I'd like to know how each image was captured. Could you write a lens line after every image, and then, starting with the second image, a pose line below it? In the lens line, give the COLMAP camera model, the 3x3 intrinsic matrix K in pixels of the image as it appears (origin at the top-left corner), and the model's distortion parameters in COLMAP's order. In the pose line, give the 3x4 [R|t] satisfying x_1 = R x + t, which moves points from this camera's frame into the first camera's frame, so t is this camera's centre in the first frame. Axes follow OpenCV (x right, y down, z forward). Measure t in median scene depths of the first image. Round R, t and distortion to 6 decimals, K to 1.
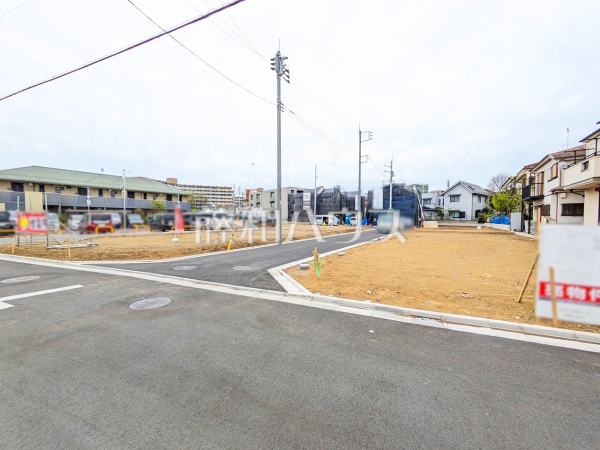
lens RADIAL K [[235.7, 0, 302.2], [0, 235.7, 223.8], [0, 0, 1]] dist [0.000434, 0.000460]
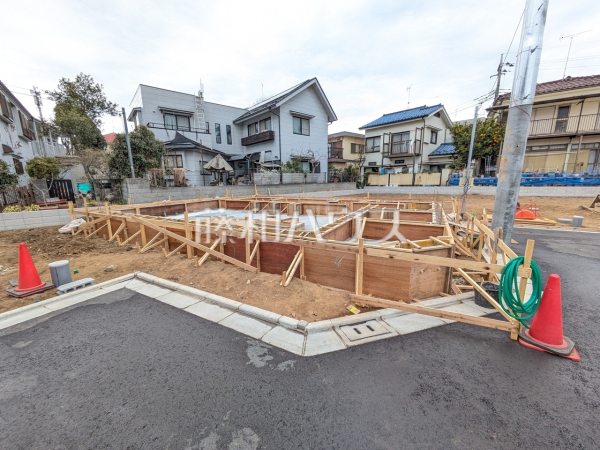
lens RADIAL K [[235.7, 0, 302.2], [0, 235.7, 223.8], [0, 0, 1]] dist [0.000434, 0.000460]
pose [[-0.066344, -0.191774, 0.979194, 0.372555], [0.038349, 0.980141, 0.194558, -0.038375], [-0.997060, 0.050459, -0.057672, 1.526444]]
